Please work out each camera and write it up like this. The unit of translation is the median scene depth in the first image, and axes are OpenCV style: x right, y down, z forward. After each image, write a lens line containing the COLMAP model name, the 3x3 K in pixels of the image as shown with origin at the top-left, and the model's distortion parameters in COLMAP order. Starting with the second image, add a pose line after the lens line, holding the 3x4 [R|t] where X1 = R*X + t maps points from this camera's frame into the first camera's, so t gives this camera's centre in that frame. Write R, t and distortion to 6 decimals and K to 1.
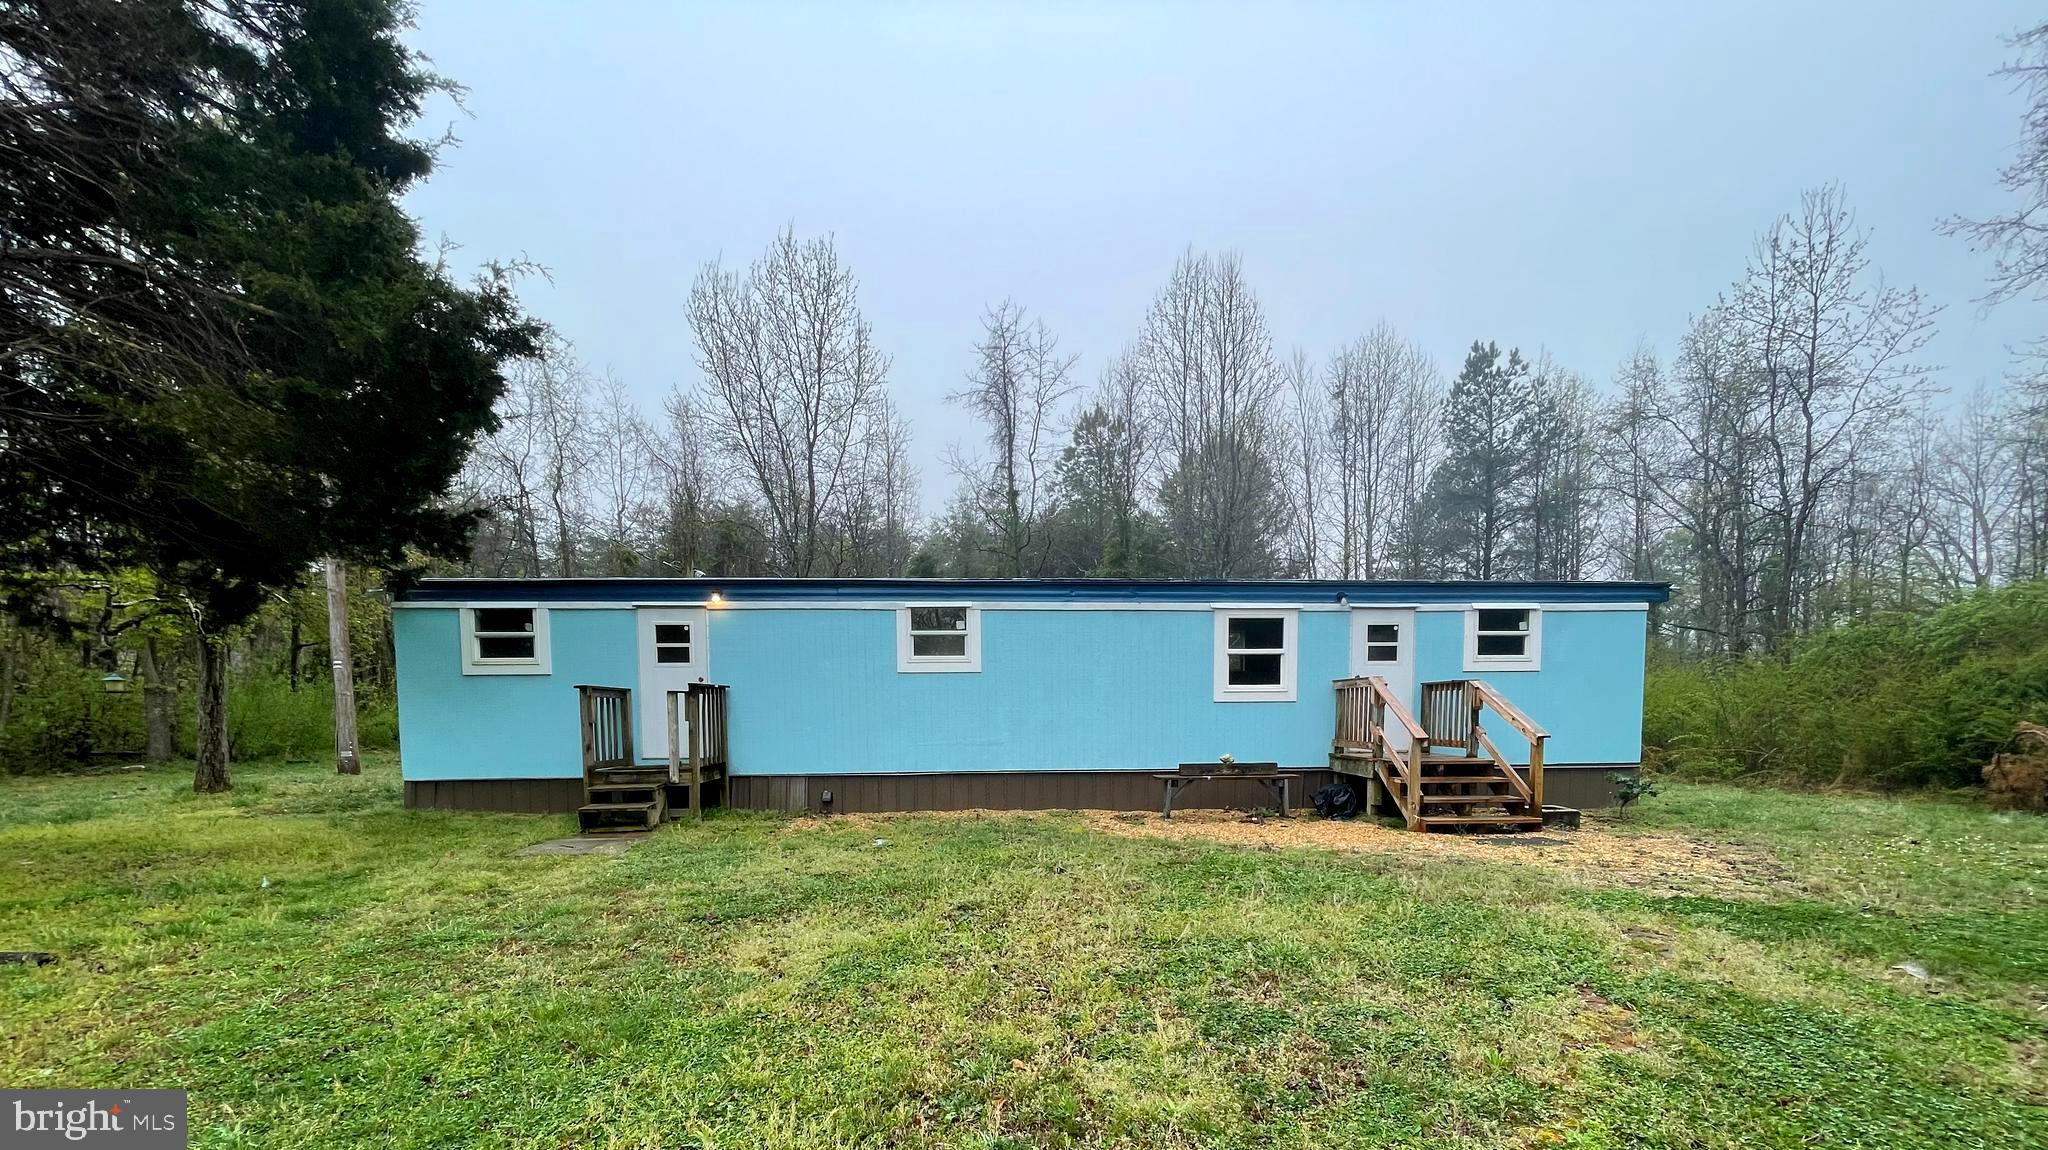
lens RADIAL K [[880.7, 0, 1024.0], [0, 880.7, 575.0], [0, 0, 1]] dist [-0.002814, -0.000184]
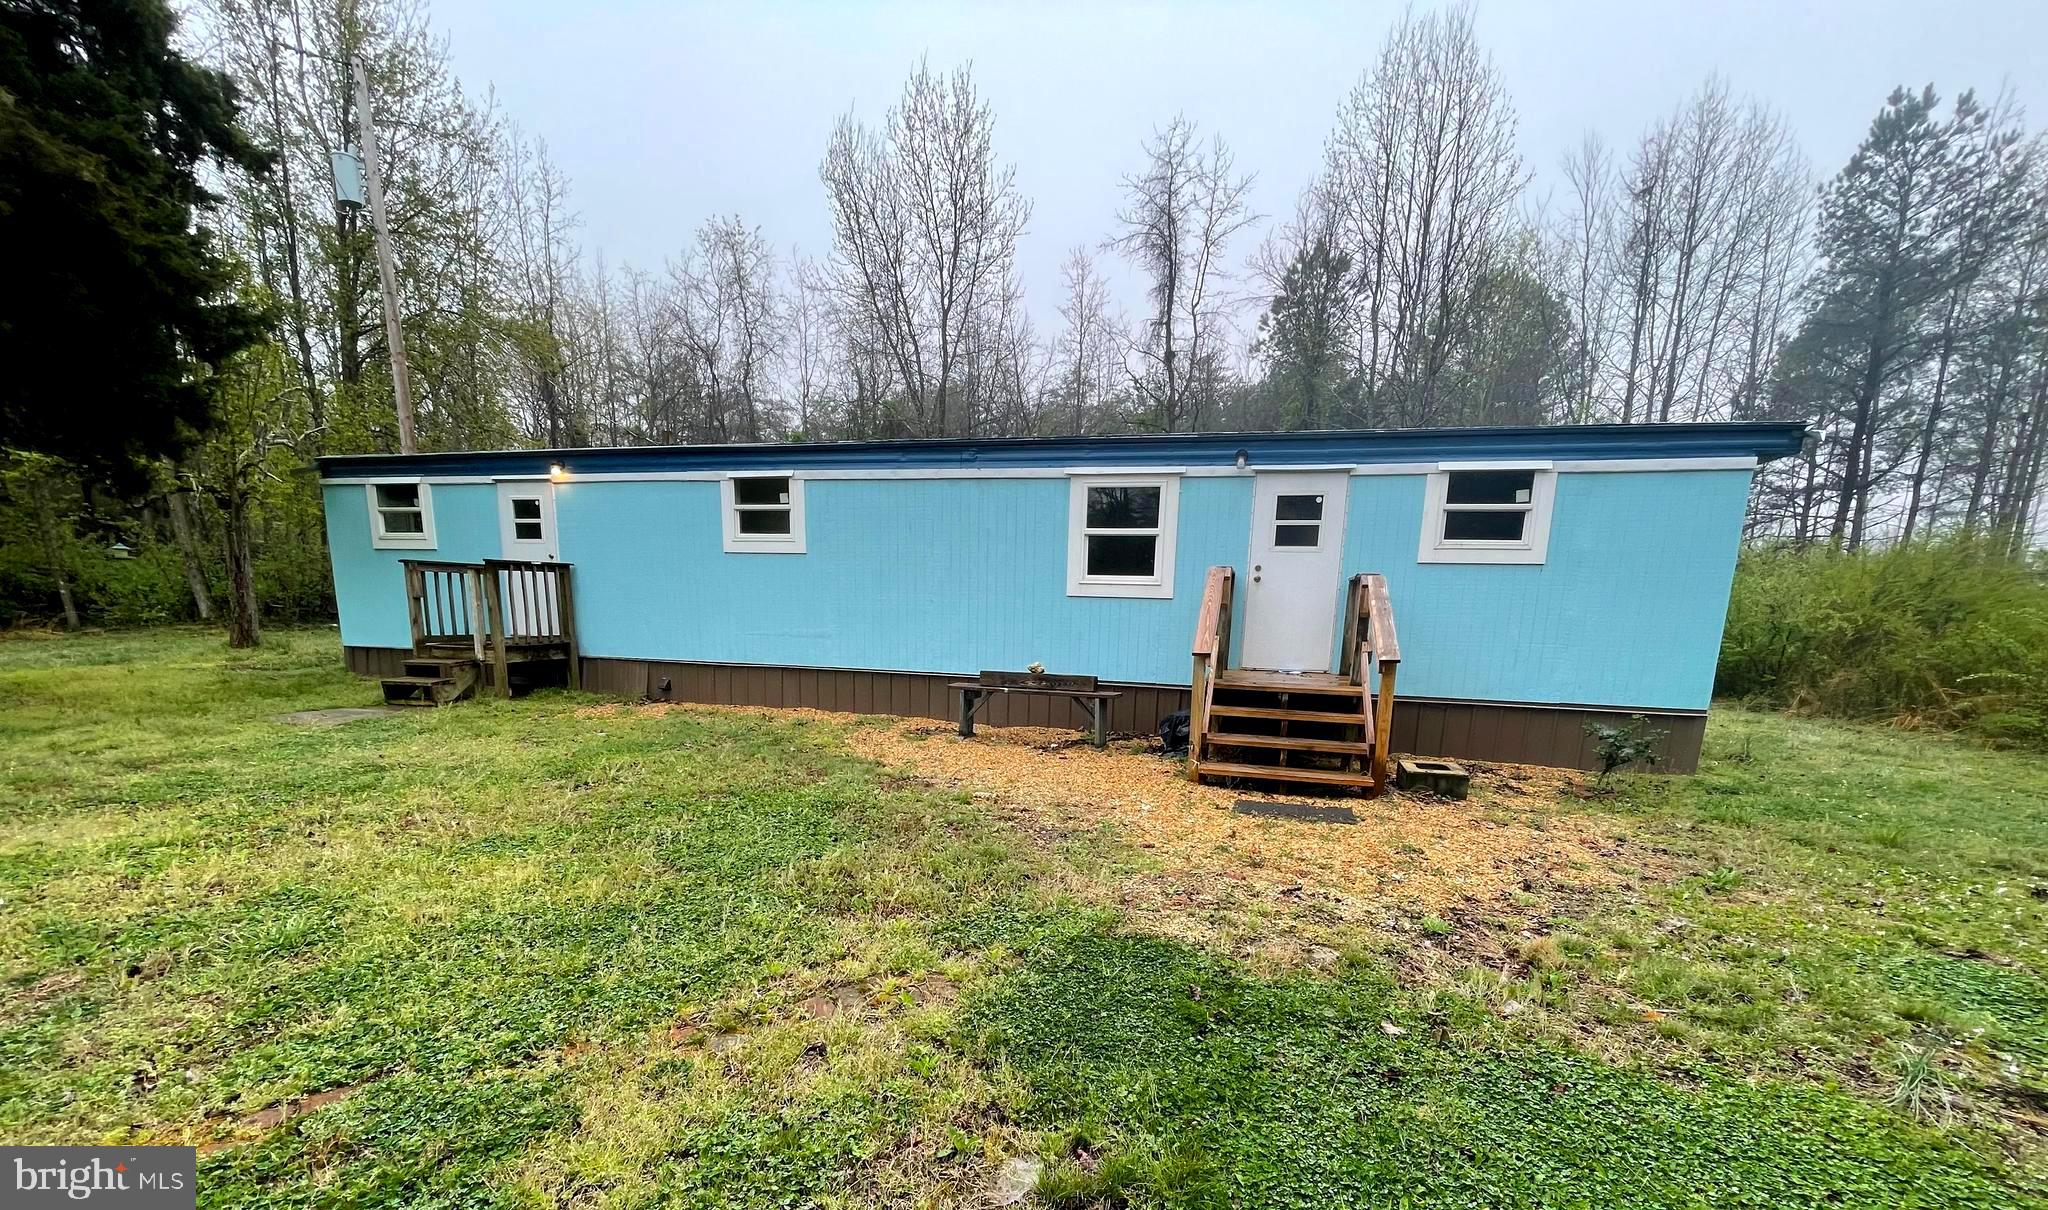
lens RADIAL K [[922.6, 0, 1024.0], [0, 922.6, 605.0], [0, 0, 1]] dist [0.001399, 0.000128]
pose [[0.945699, 0.033272, -0.323337, 0.440864], [0.017172, 0.988244, 0.151918, 0.027050], [0.324590, -0.149221, 0.934010, 0.220875]]
